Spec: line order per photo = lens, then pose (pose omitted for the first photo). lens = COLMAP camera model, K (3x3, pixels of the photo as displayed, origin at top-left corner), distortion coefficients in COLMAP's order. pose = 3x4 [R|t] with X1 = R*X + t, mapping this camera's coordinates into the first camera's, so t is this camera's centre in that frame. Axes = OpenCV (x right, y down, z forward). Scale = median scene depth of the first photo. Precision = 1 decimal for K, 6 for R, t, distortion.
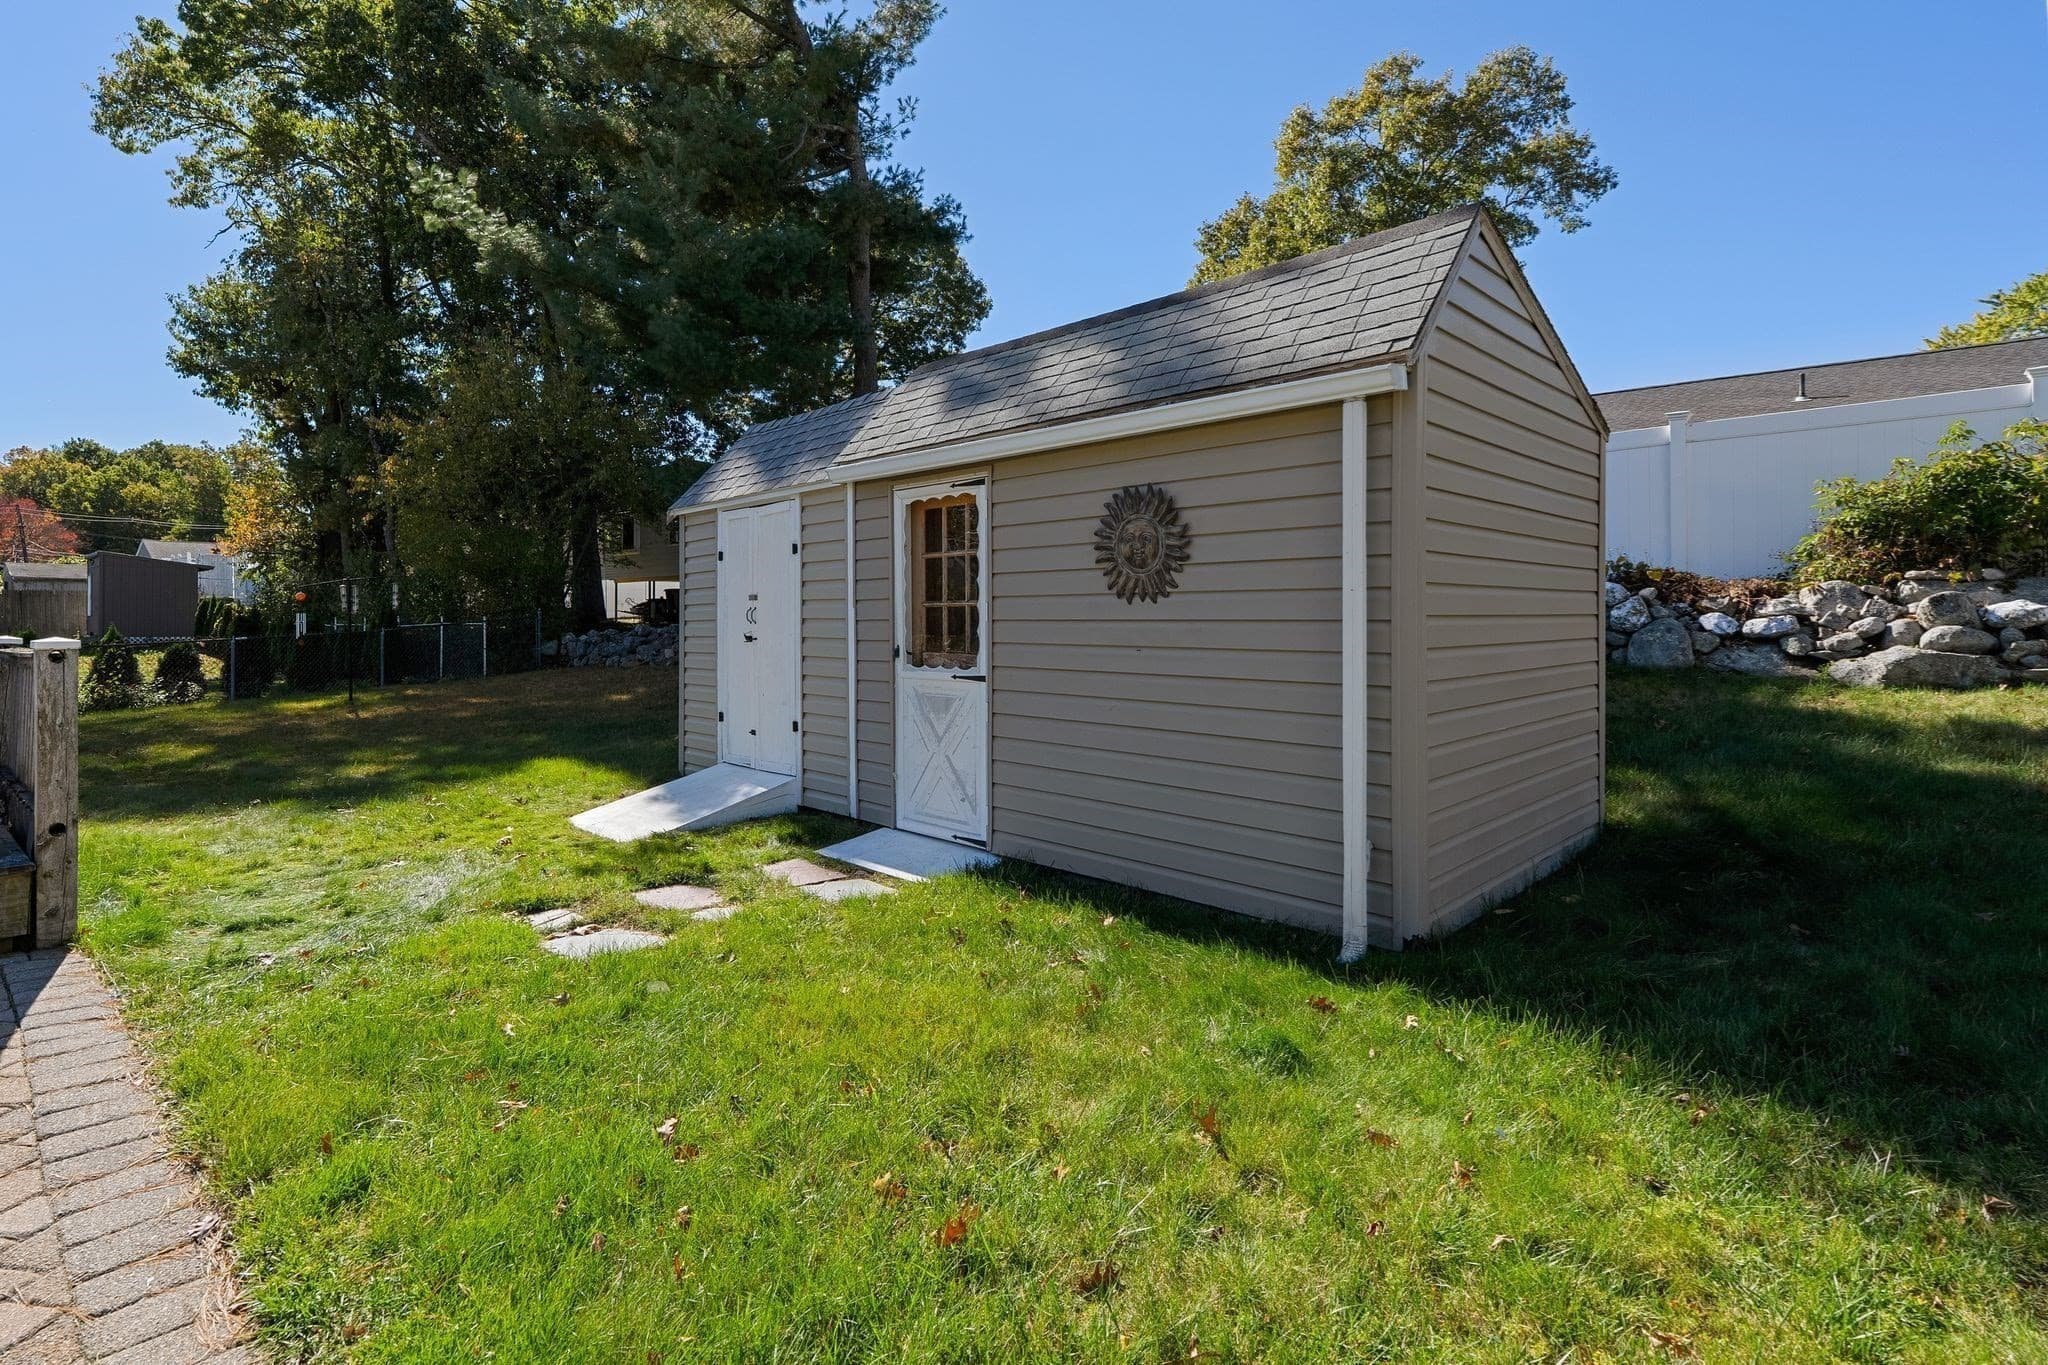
lens RADIAL K [[974.8, 0, 1033.1], [0, 974.8, 610.3], [0, 0, 1]] dist [-0.001305, 0.000722]
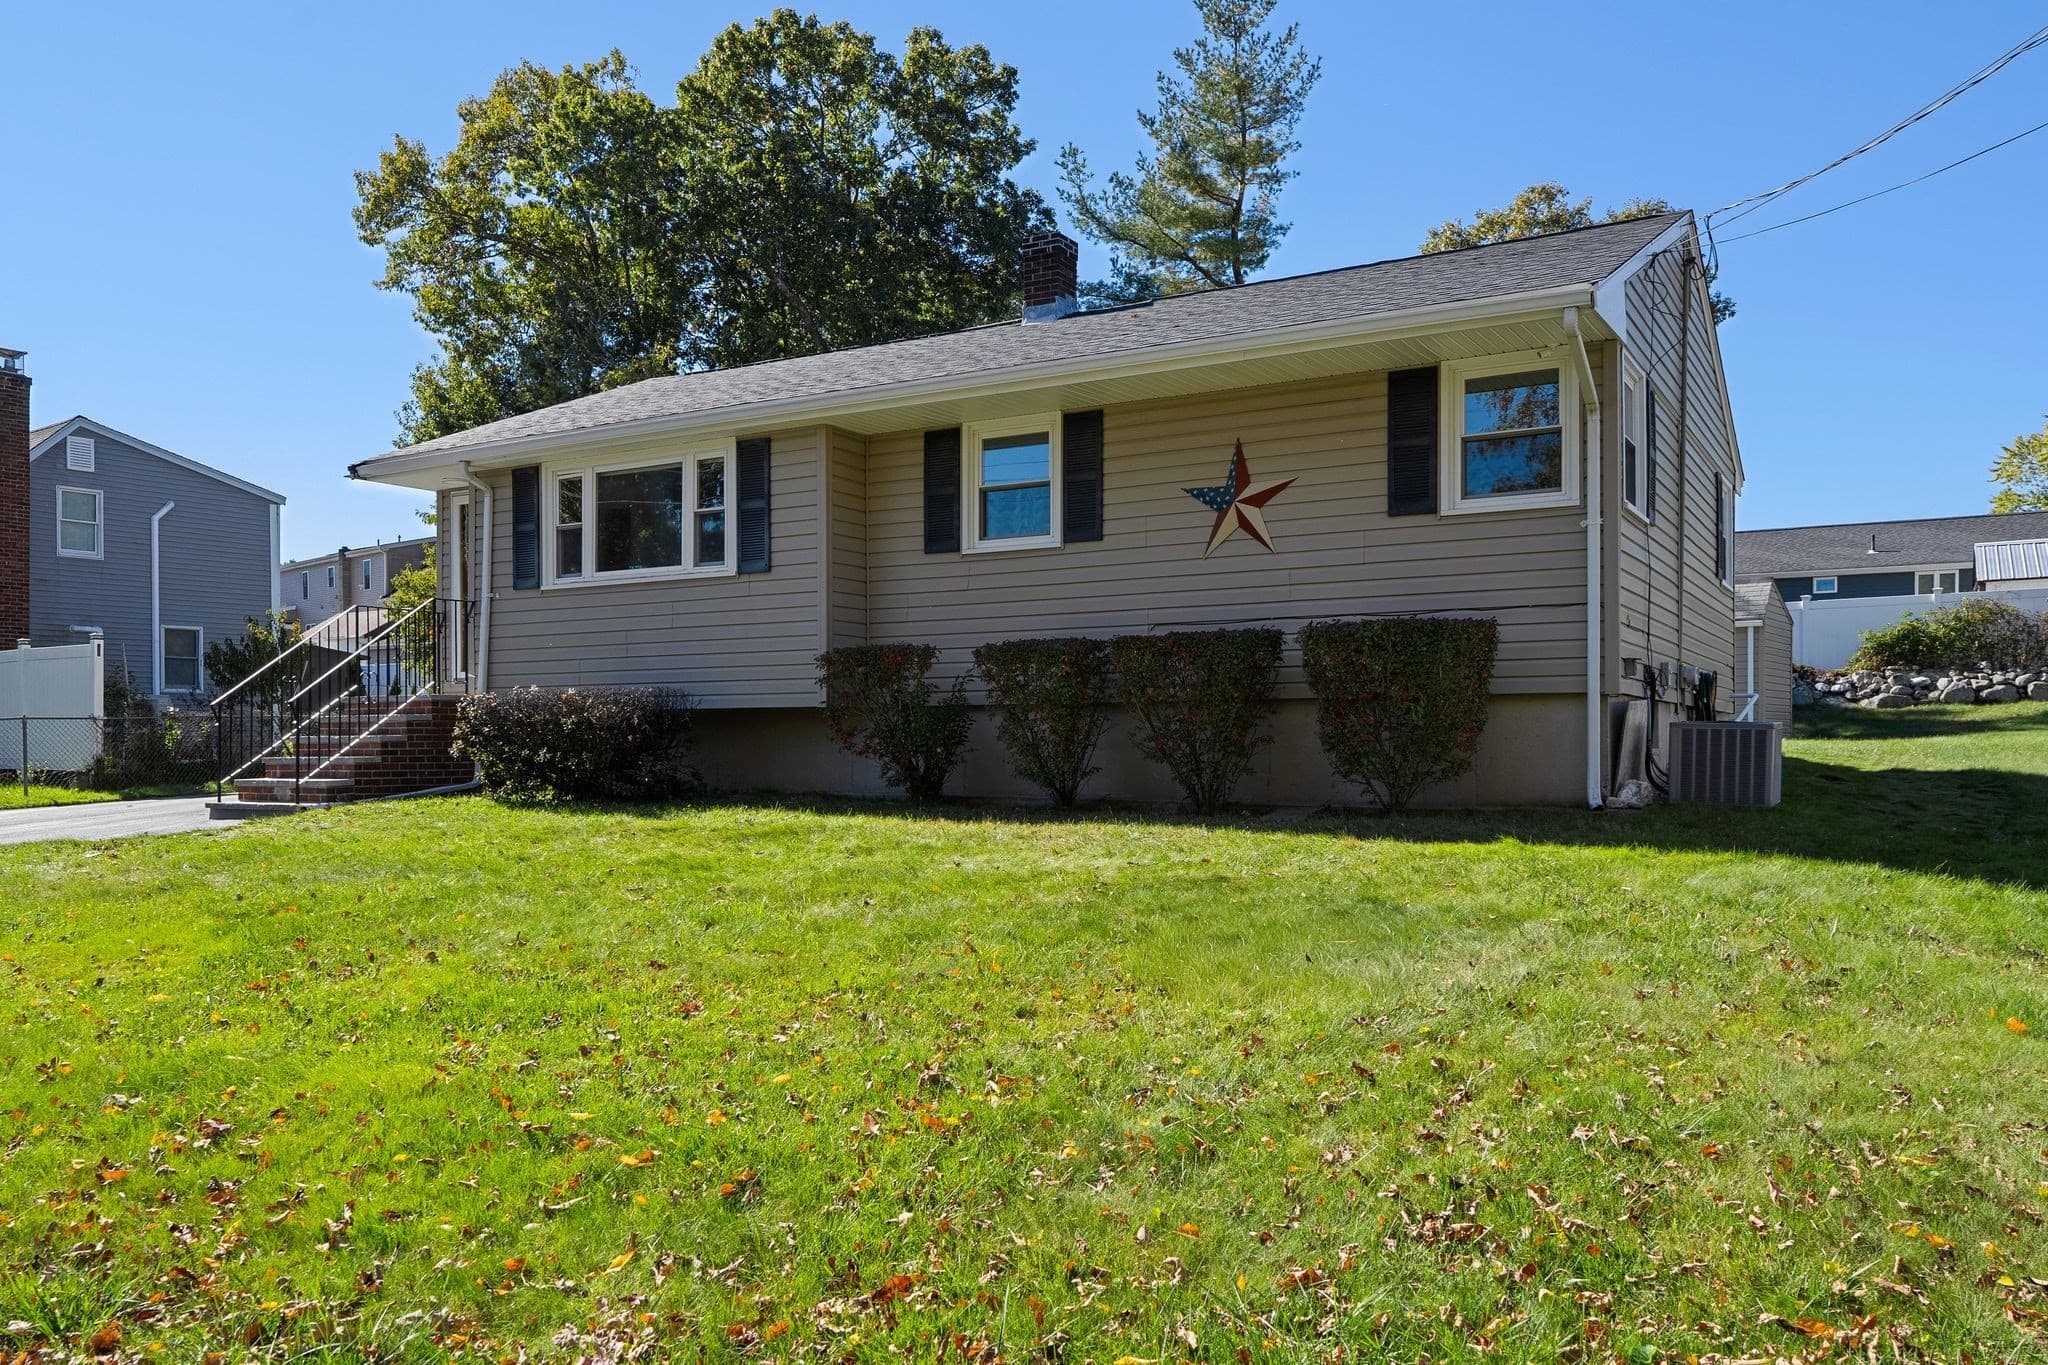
lens RADIAL K [[1596.5, 0, 1017.9], [0, 1596.5, 765.5], [0, 0, 1]] dist [0.000477, -0.000665]
pose [[0.988400, -0.003507, 0.151832, -0.519201], [0.000635, 0.999820, 0.018958, 0.036062], [-0.151871, -0.018642, 0.988225, -0.725777]]
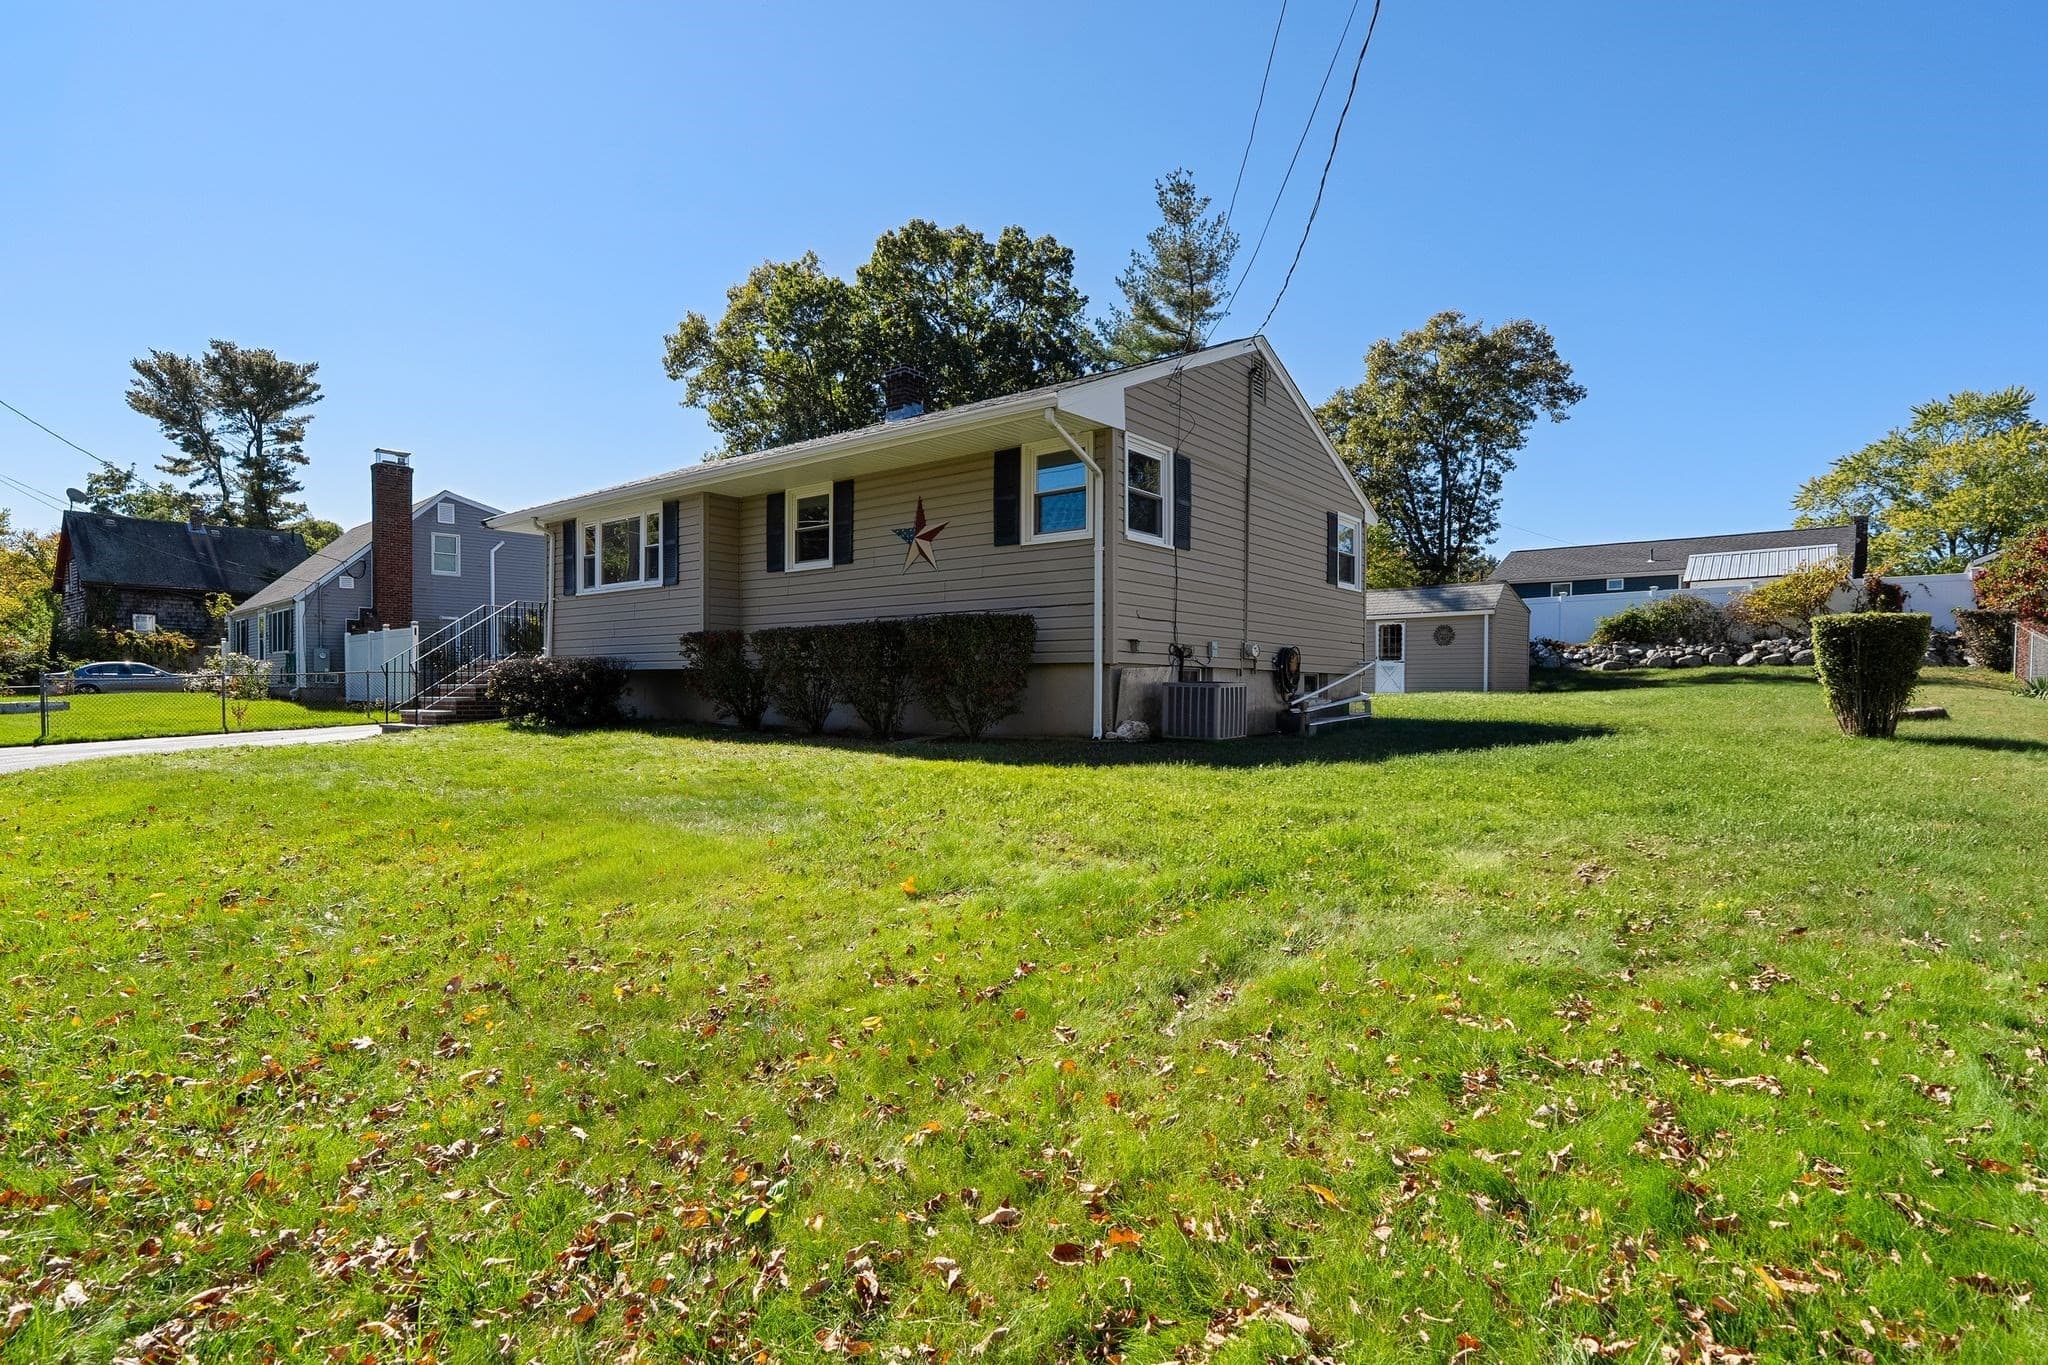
lens RADIAL K [[1034.0, 0, 1033.1], [0, 1034.0, 719.0], [0, 0, 1]] dist [-0.005831, -0.000066]
pose [[0.999828, 0.005319, 0.017748, -0.356466], [-0.005937, 0.999372, 0.034919, 0.033440], [-0.017551, -0.035019, 0.999233, -0.742640]]
